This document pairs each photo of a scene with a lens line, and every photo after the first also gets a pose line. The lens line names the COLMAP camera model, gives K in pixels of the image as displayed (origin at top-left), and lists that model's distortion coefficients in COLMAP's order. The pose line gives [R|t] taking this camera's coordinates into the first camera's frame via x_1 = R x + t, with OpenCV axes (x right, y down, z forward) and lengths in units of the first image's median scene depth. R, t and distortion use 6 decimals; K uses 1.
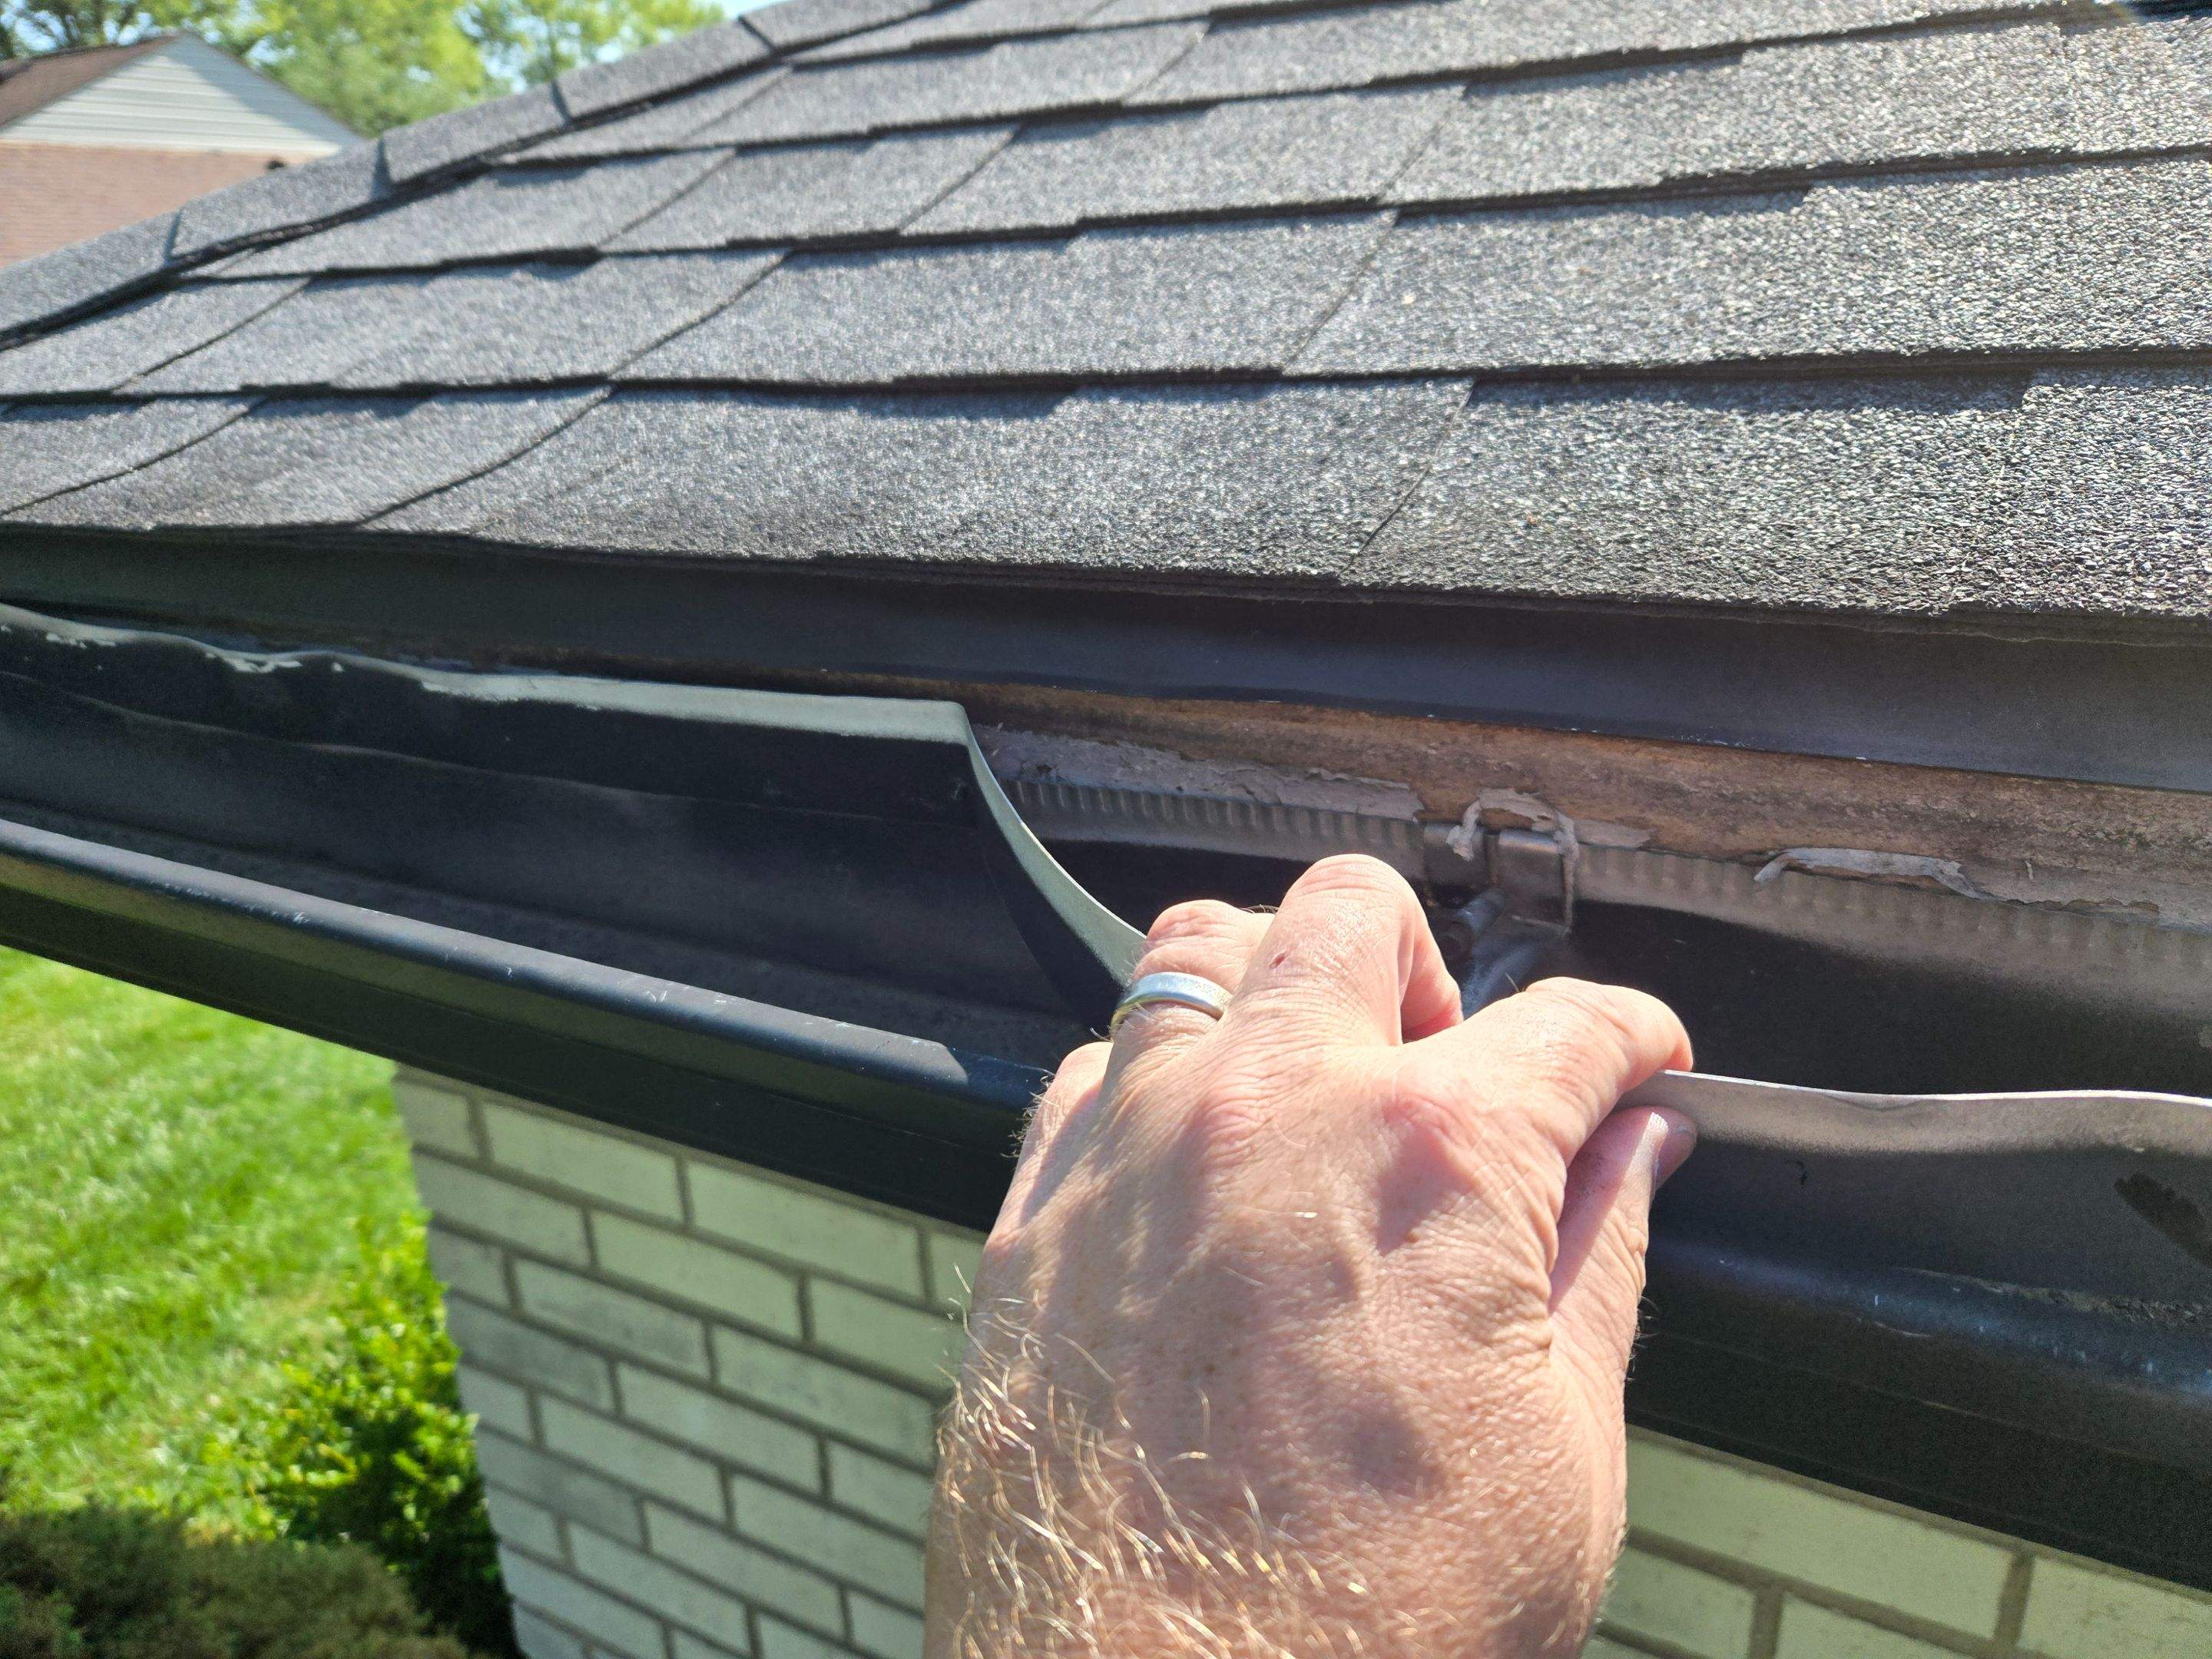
lens RADIAL K [[1623.2, 0, 1107.8], [0, 1623.2, 828.5], [0, 0, 1]] dist [-0.004151, -0.000758]
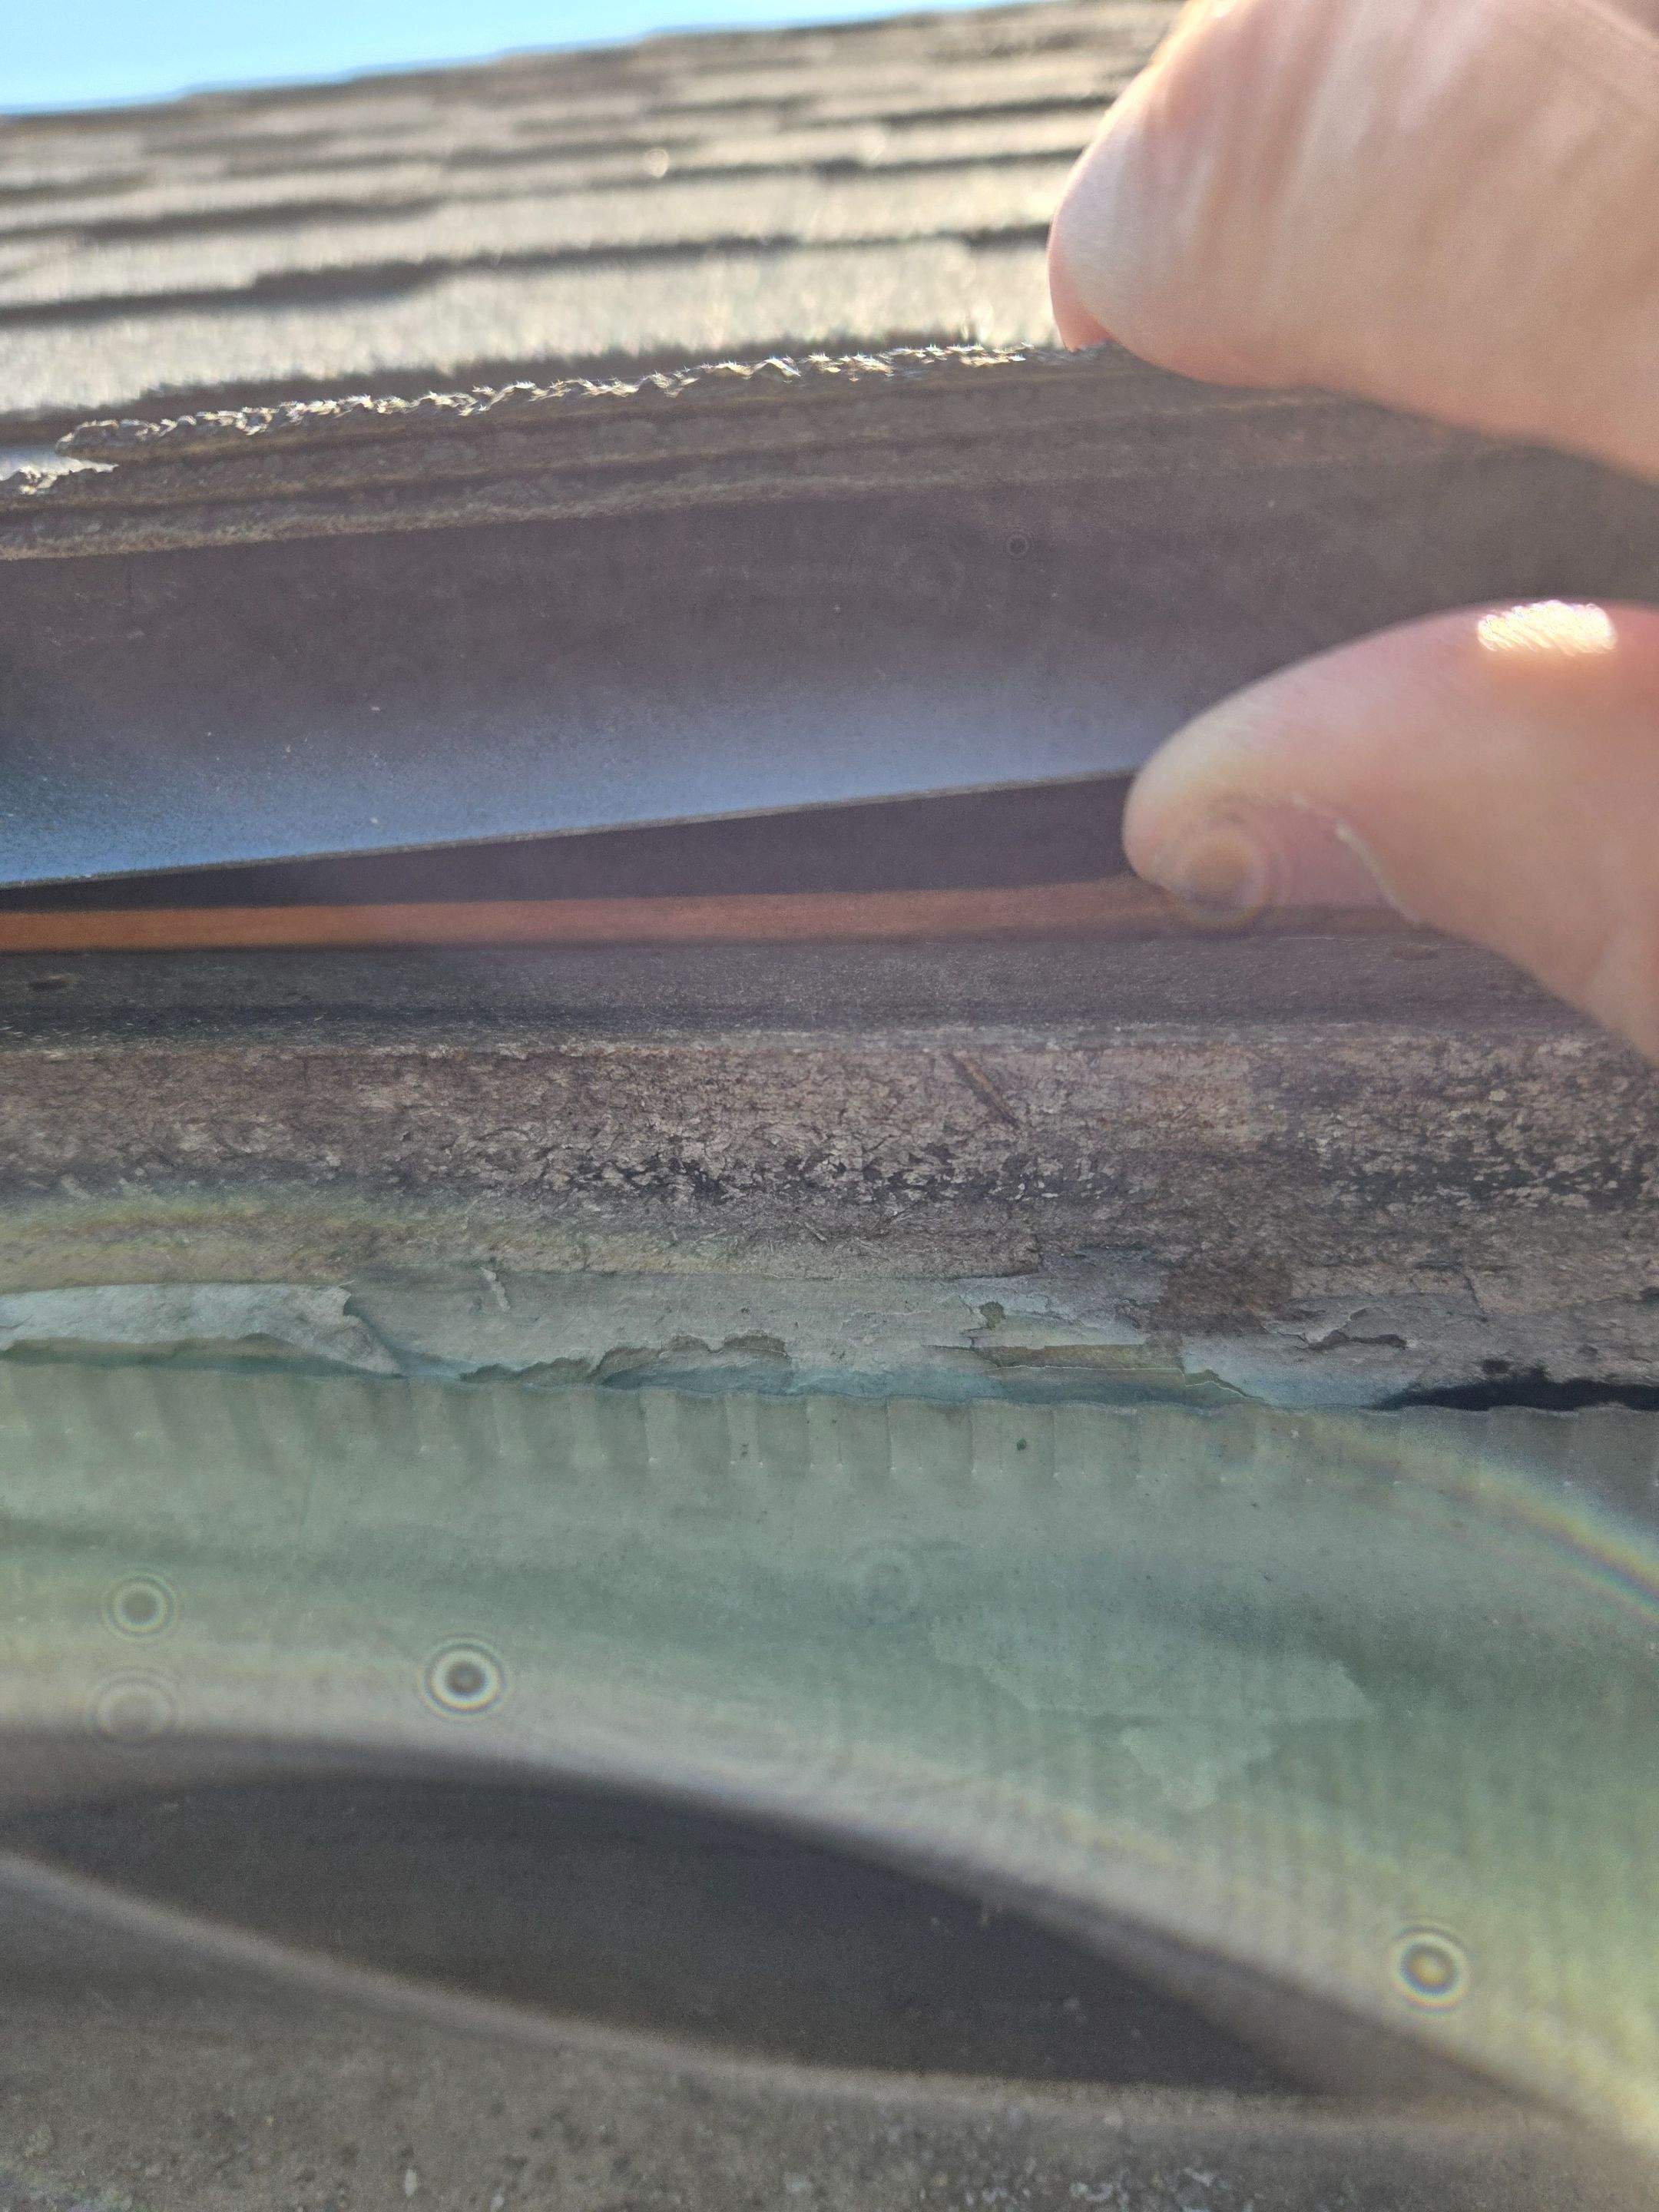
lens RADIAL K [[1623.2, 0, 828.1], [0, 1623.2, 1106.6], [0, 0, 1]] dist [-0.004151, -0.000758]
pose [[0.918301, -0.065710, 0.390392, 0.492818], [0.118127, 0.986686, -0.111789, 0.036091], [-0.377848, 0.148771, 0.913837, 0.600593]]
